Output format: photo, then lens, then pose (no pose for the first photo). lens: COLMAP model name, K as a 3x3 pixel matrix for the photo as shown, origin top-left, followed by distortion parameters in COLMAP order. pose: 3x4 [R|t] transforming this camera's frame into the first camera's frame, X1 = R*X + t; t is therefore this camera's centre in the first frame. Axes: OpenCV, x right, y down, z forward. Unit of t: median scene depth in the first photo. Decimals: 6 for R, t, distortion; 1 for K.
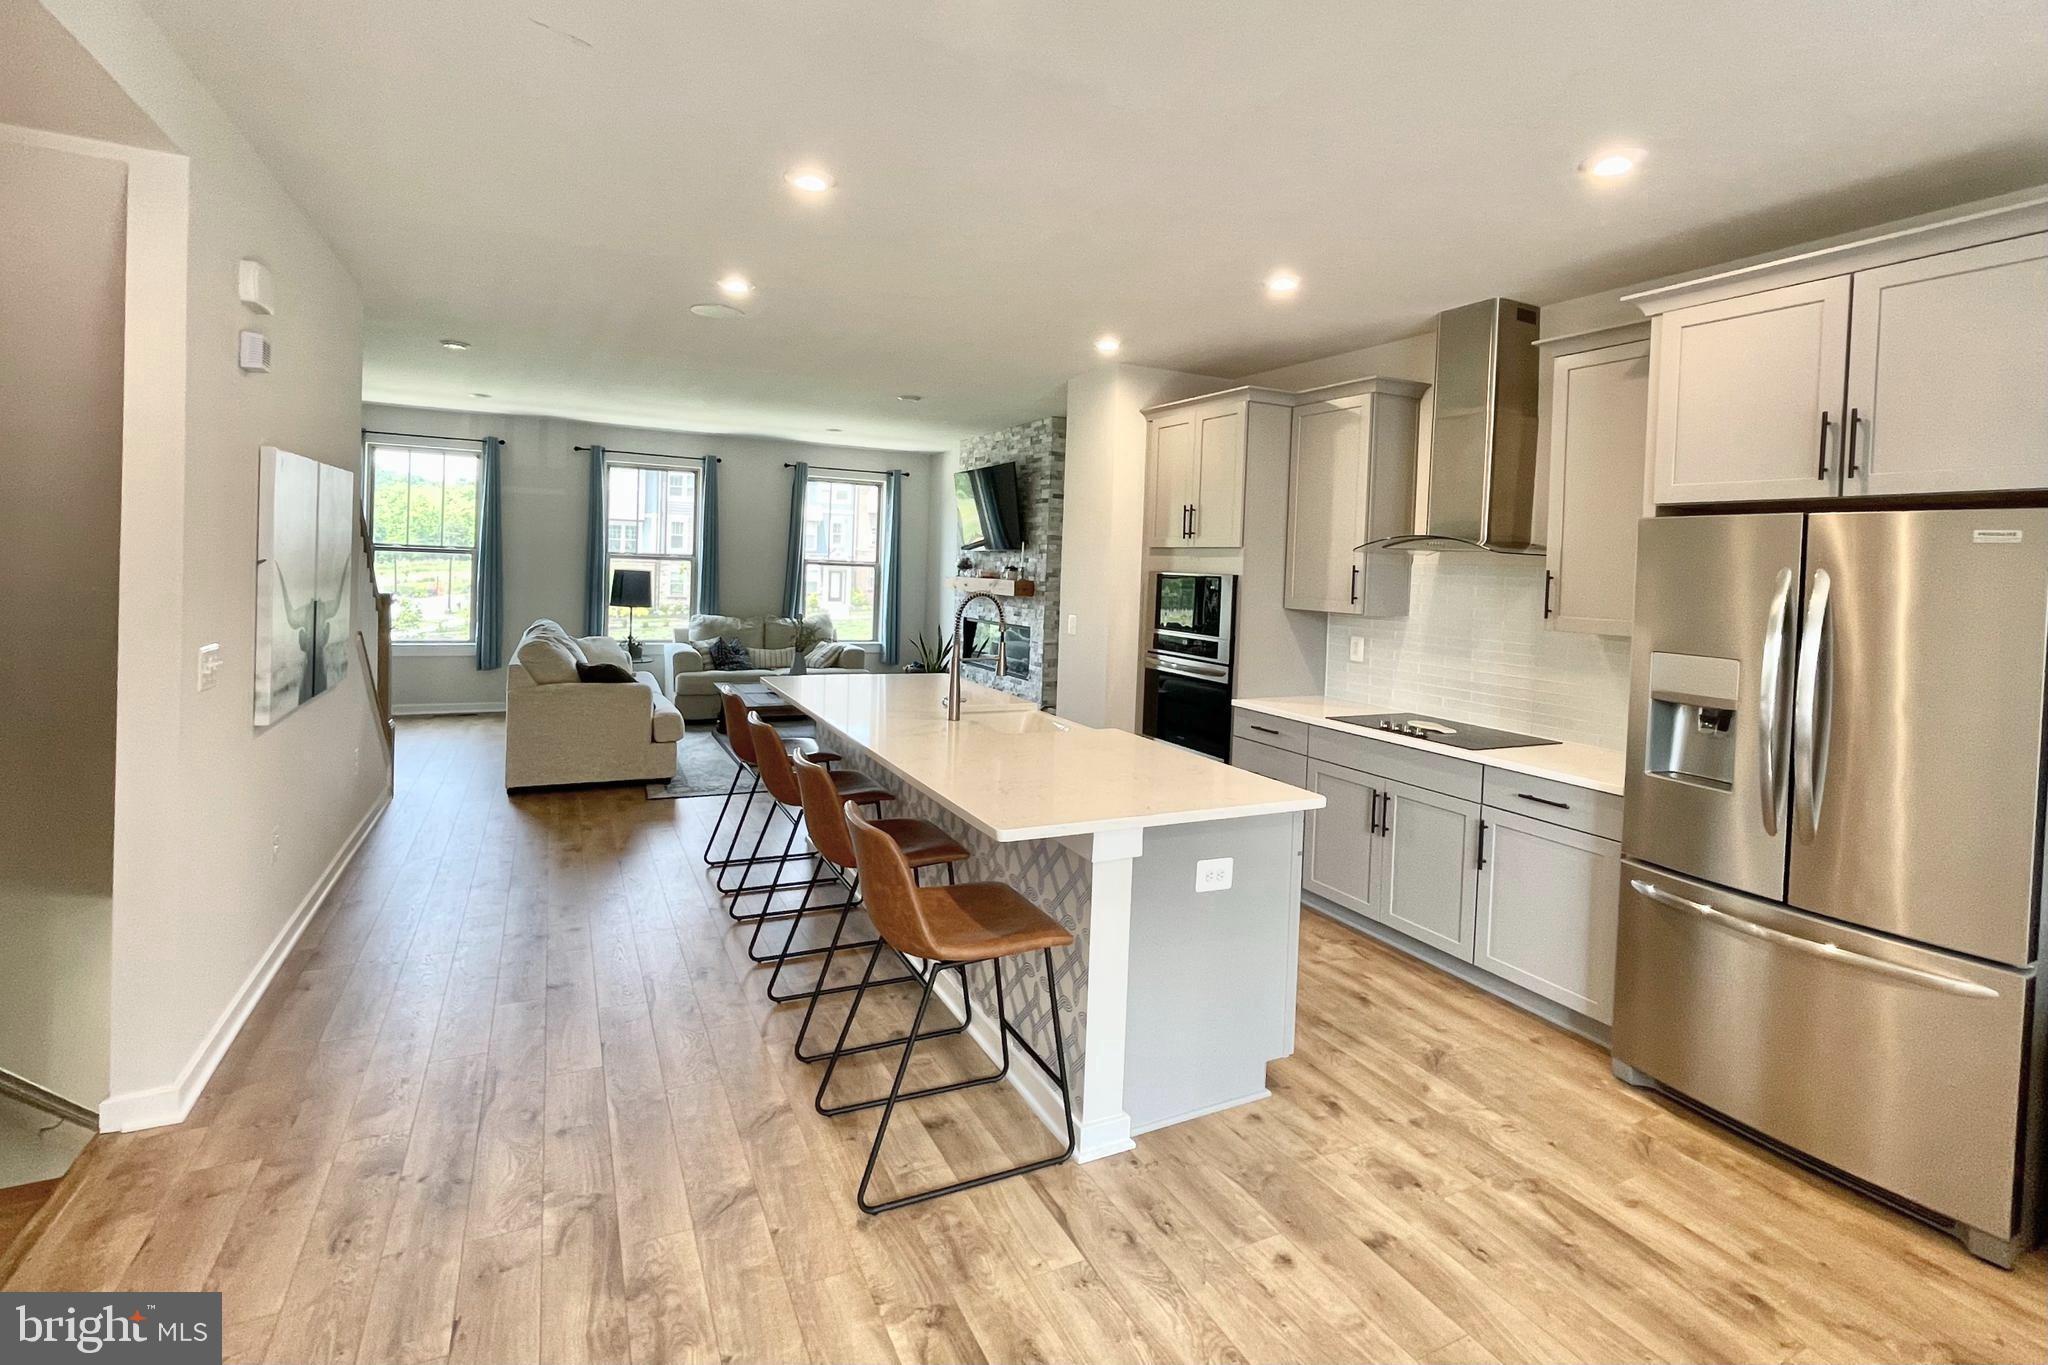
lens RADIAL K [[927.7, 0, 1023.8], [0, 927.7, 596.2], [0, 0, 1]] dist [-0.013866, -0.000142]
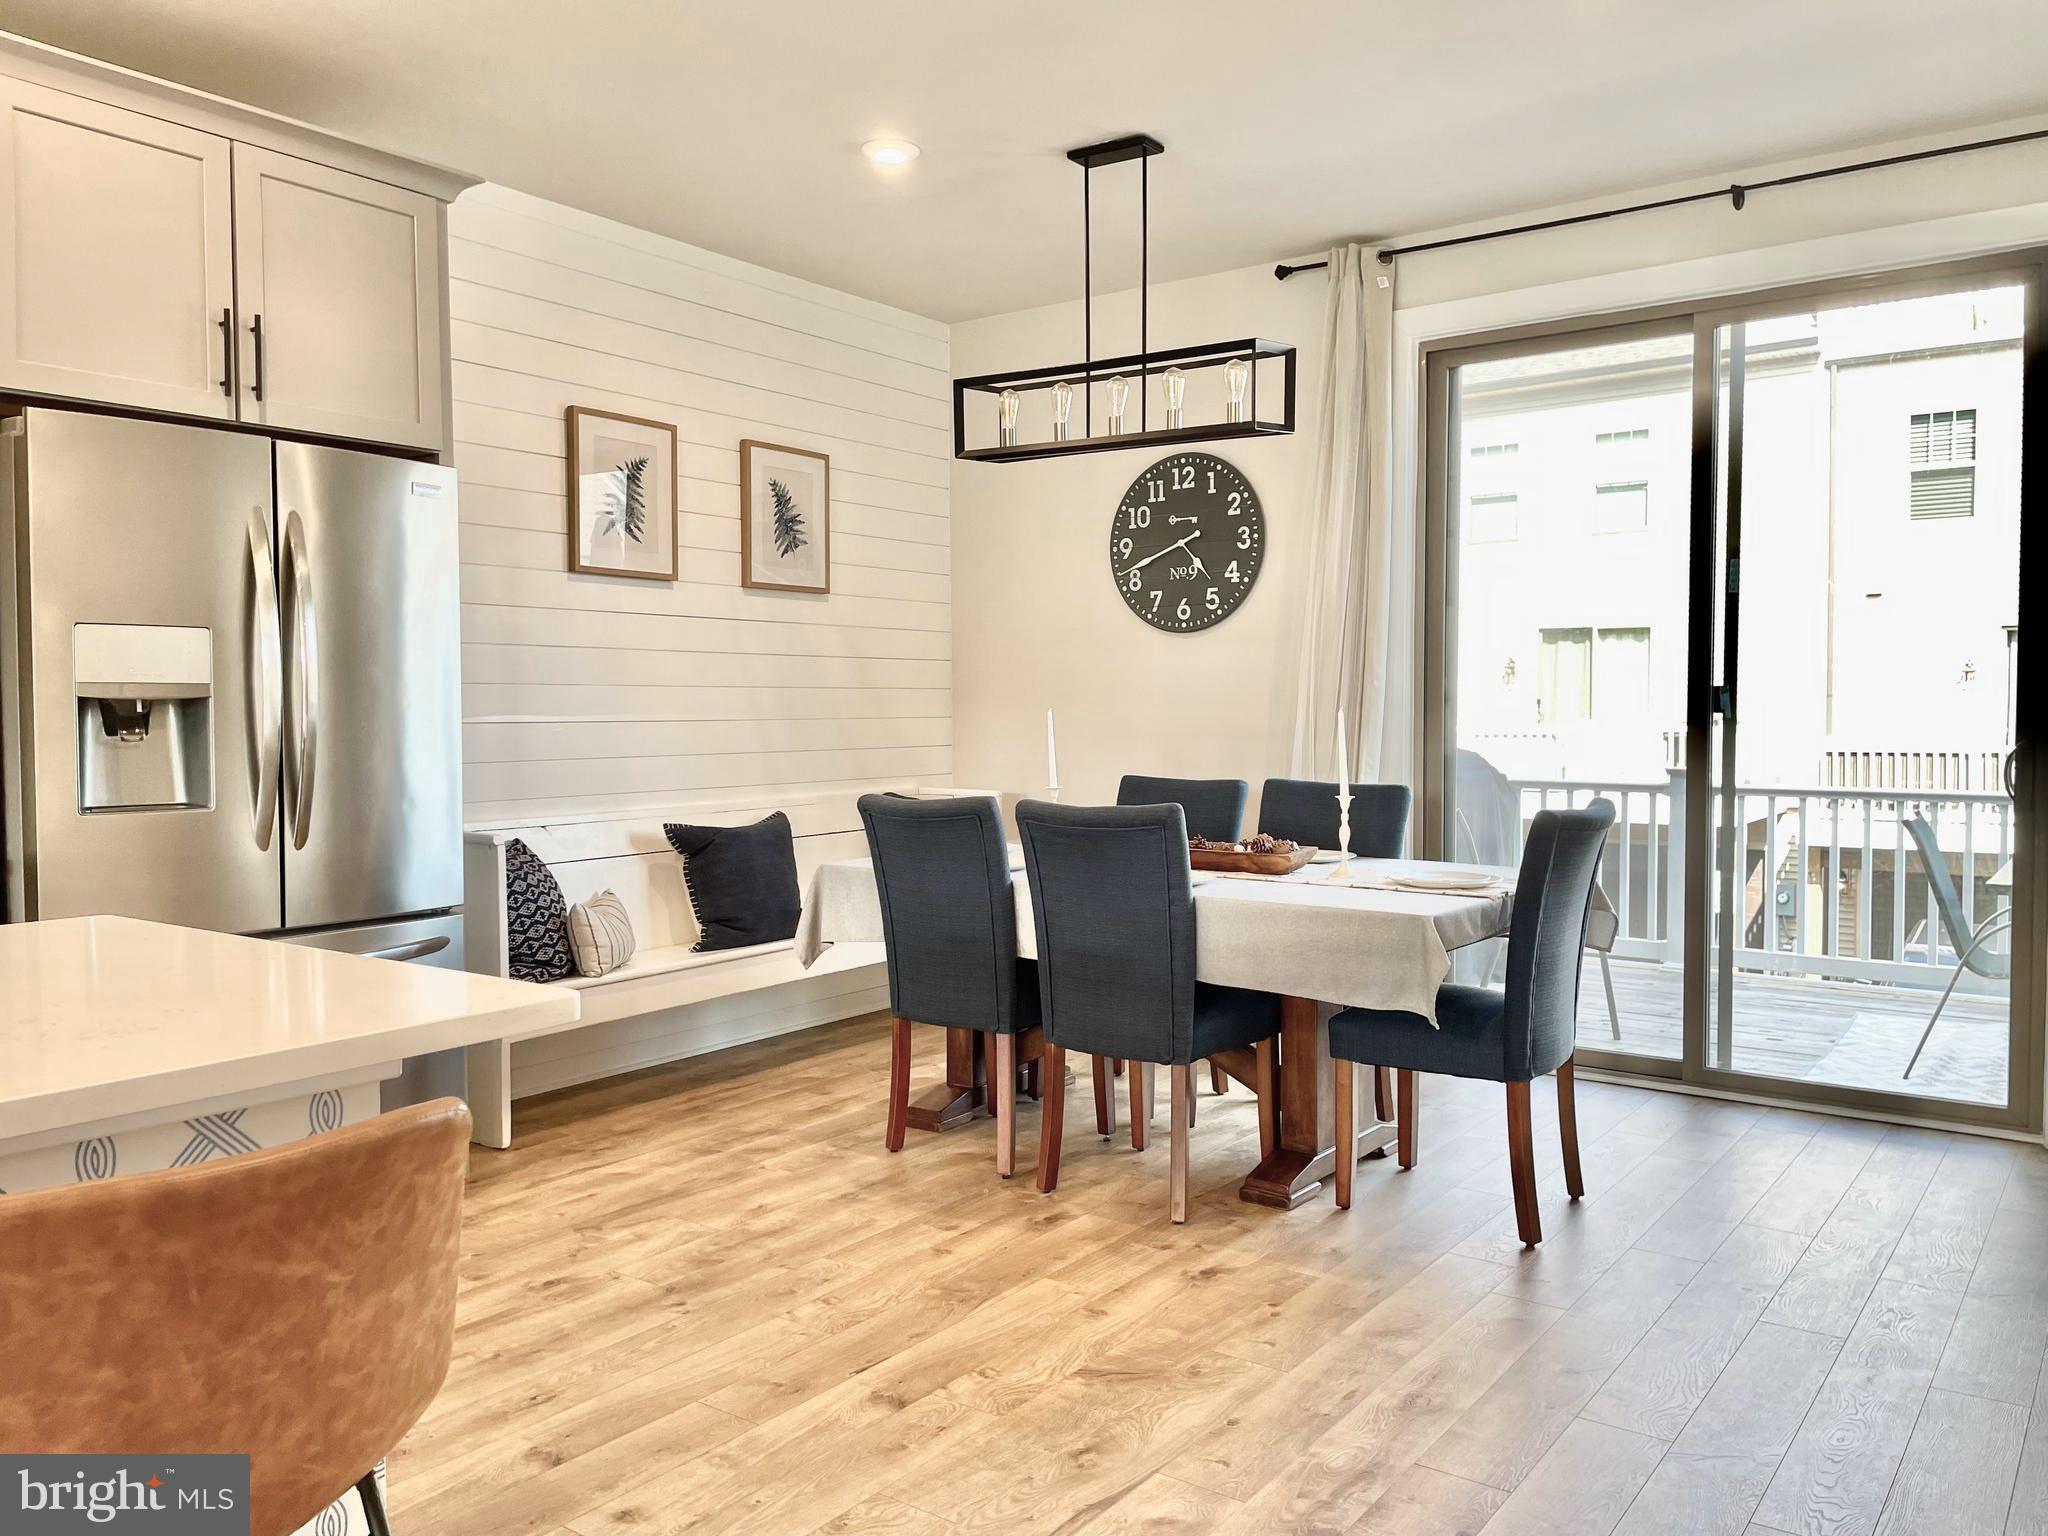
lens RADIAL K [[1554.0, 0, 1048.2], [0, 1554.0, 750.7], [0, 0, 1]] dist [0.104164, -0.151143]
pose [[-0.459304, -0.073727, 0.885214, -0.228180], [0.006230, 0.996258, 0.086208, 0.021600], [-0.888257, 0.045111, -0.457126, 0.339978]]
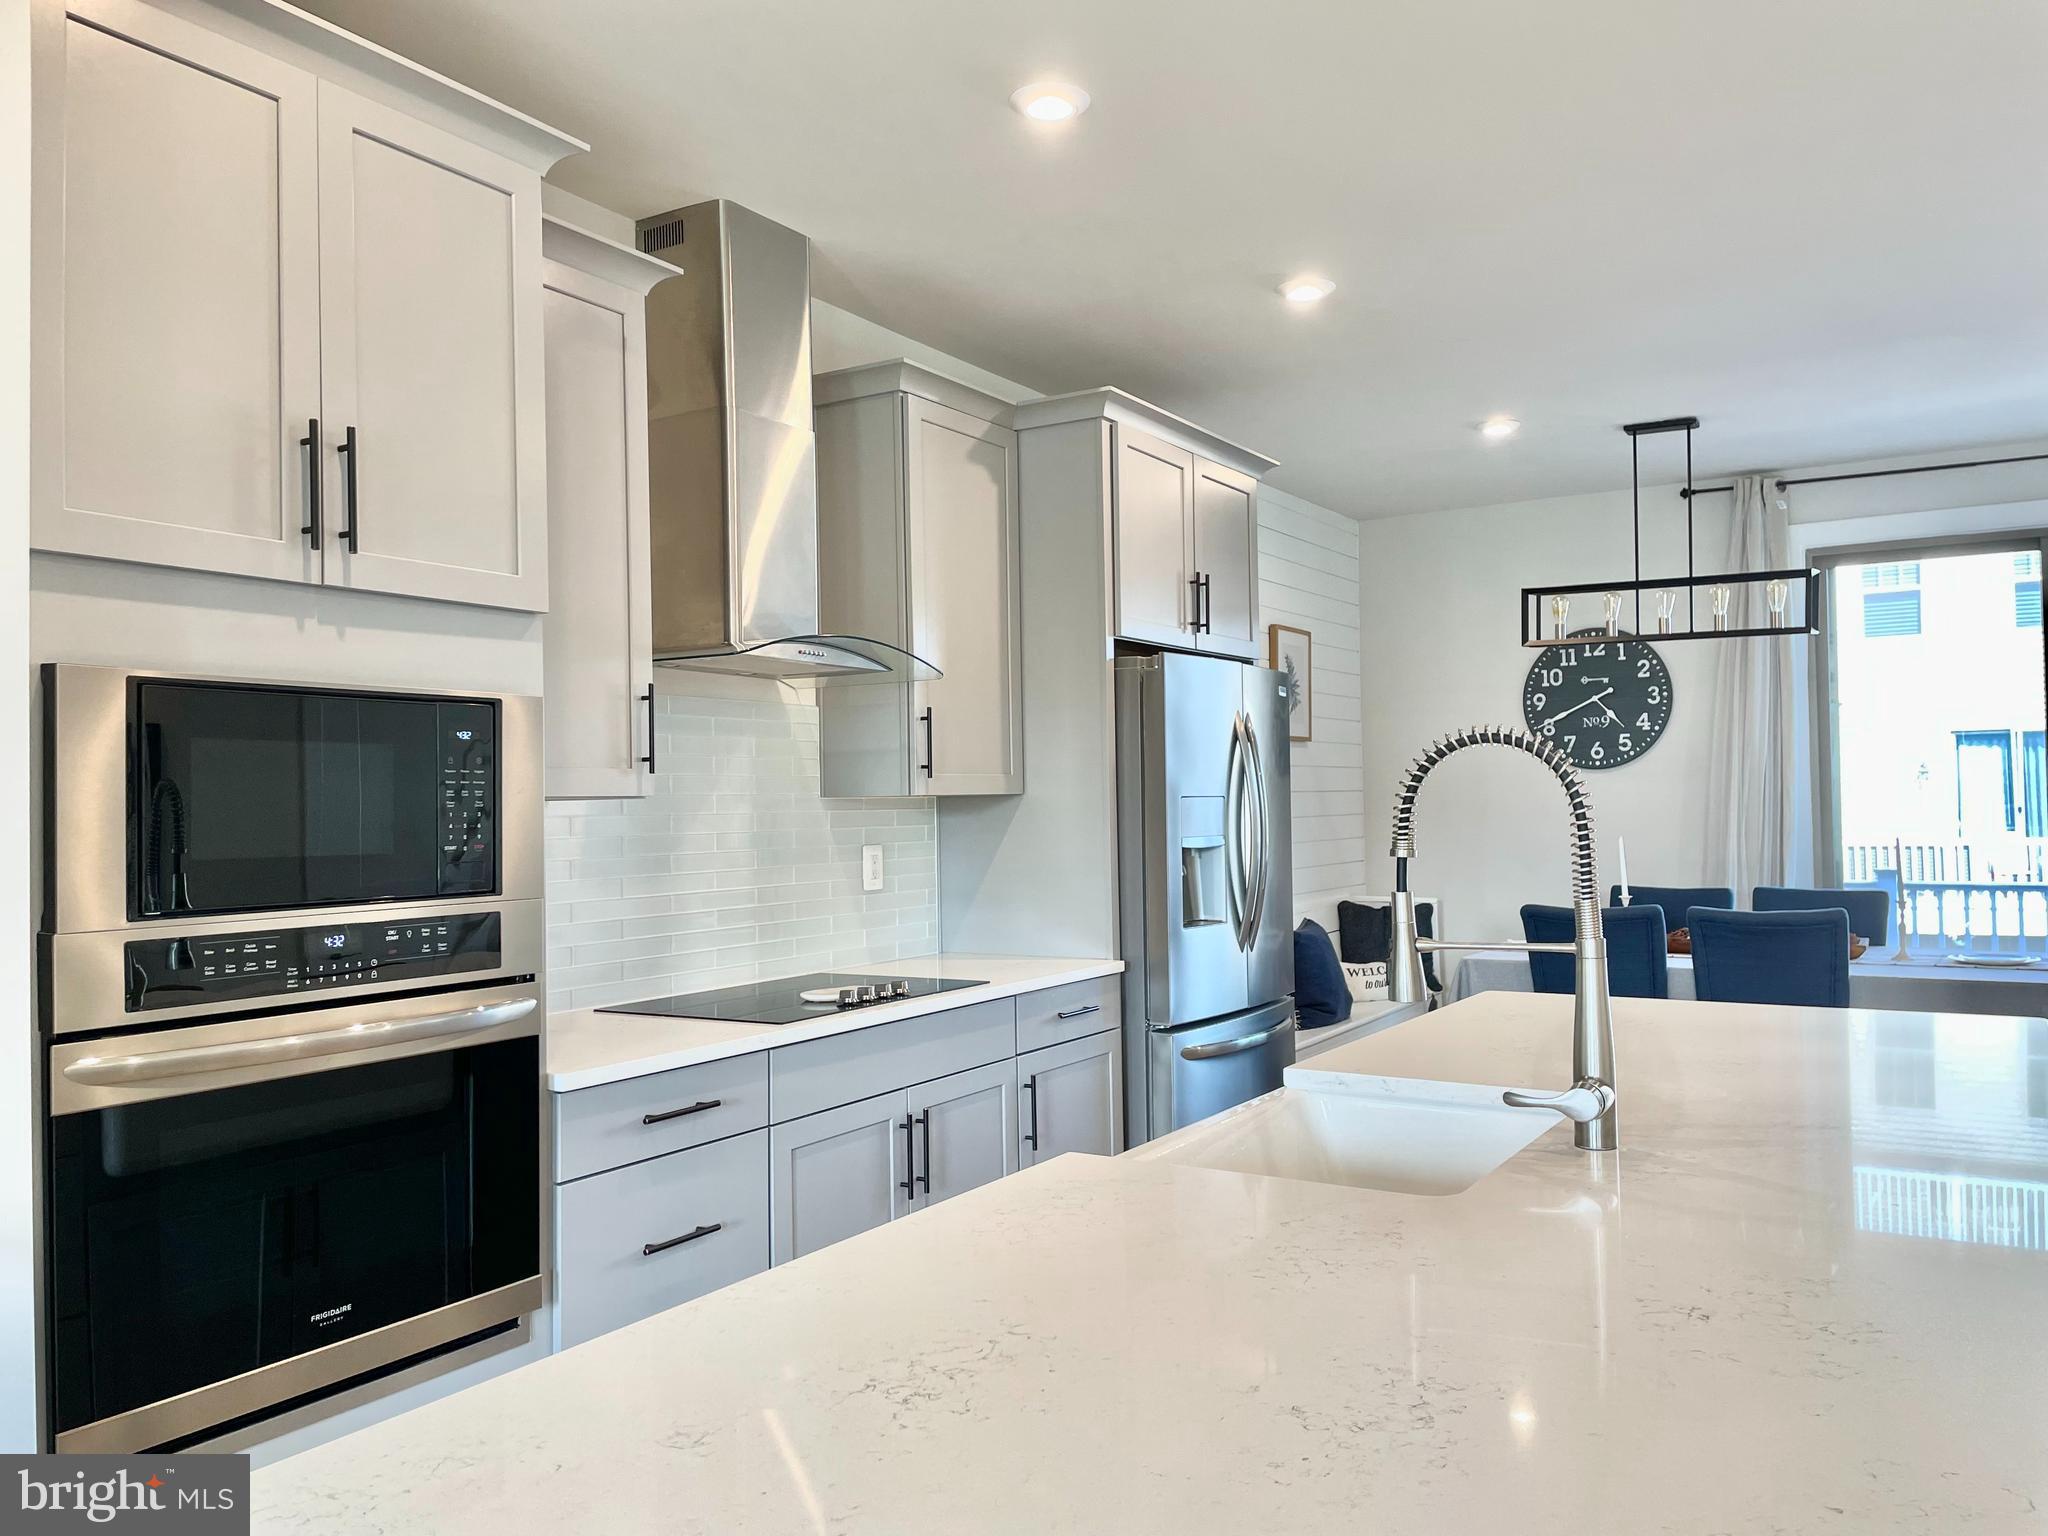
lens RADIAL K [[1554.0, 0, 1048.2], [0, 1554.0, 750.7], [0, 0, 1]] dist [0.104164, -0.151143]
pose [[-0.529269, -0.011414, 0.848377, -0.219826], [0.015743, 0.999605, 0.023270, -0.008982], [-0.848308, 0.025672, -0.528880, 0.726283]]
